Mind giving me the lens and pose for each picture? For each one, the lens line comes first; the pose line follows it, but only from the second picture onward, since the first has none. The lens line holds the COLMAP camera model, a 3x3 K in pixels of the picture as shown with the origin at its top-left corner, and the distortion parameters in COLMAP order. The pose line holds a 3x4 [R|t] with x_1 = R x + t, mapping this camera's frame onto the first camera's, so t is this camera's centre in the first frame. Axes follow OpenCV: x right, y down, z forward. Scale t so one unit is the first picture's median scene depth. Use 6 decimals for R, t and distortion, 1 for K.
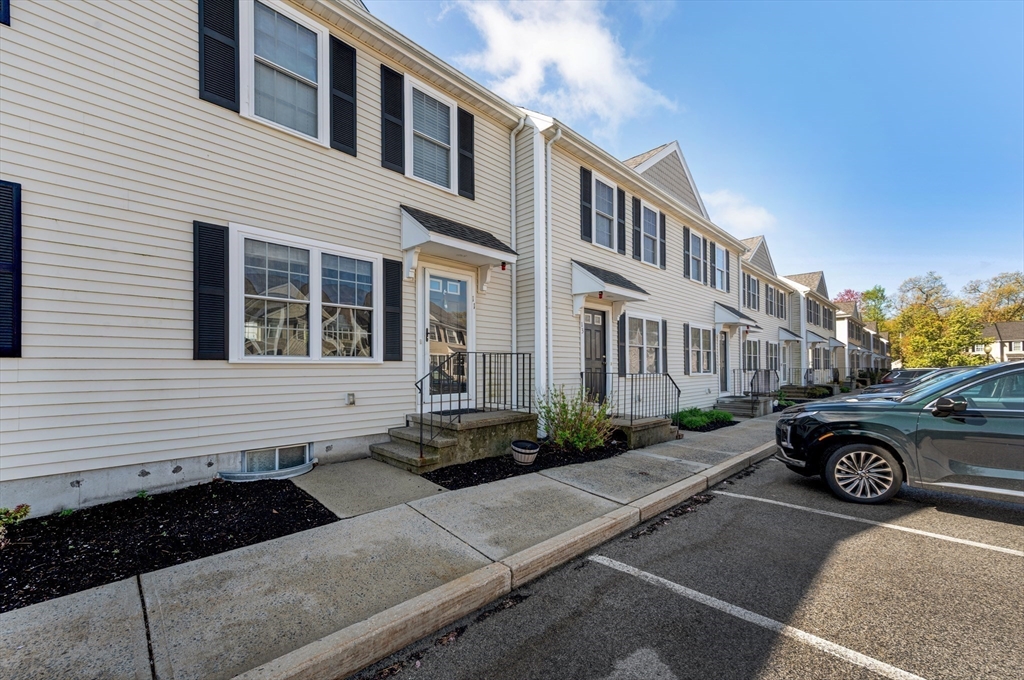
lens RADIAL K [[407.4, 0, 514.9], [0, 407.4, 364.6], [0, 0, 1]] dist [0.014530, -0.000020]
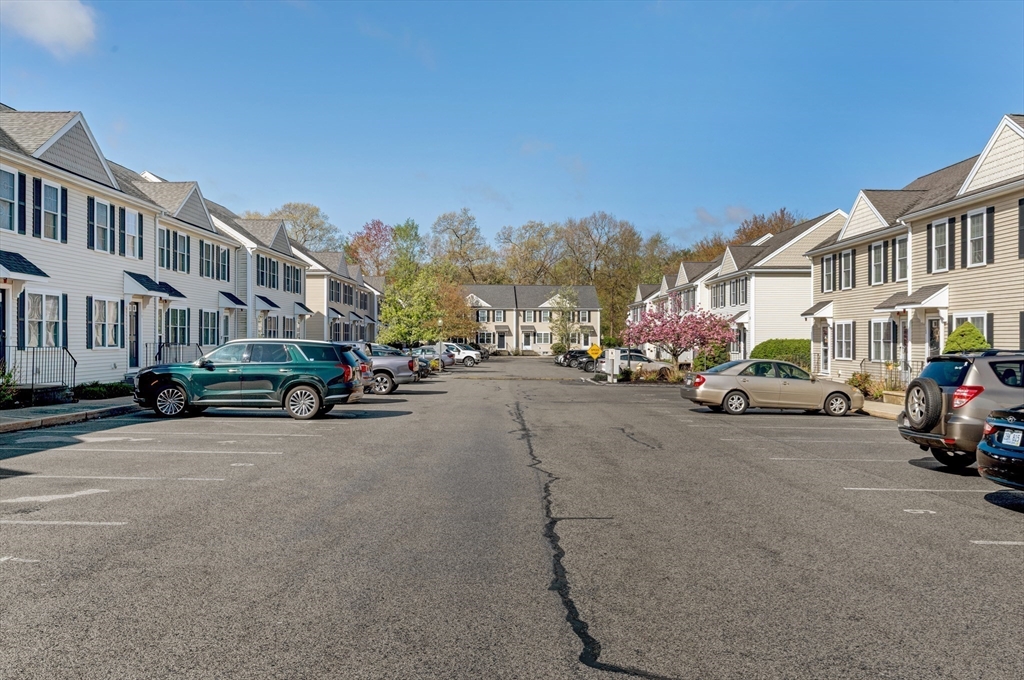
lens RADIAL K [[907.0, 0, 512.0], [0, 907.0, 340.0], [0, 0, 1]] dist [0.000078, 0.000953]
pose [[0.703774, 0.008987, 0.710367, -0.363197], [-0.016430, 0.999858, 0.003627, -0.018016], [-0.710234, -0.014224, 0.703822, -1.106856]]
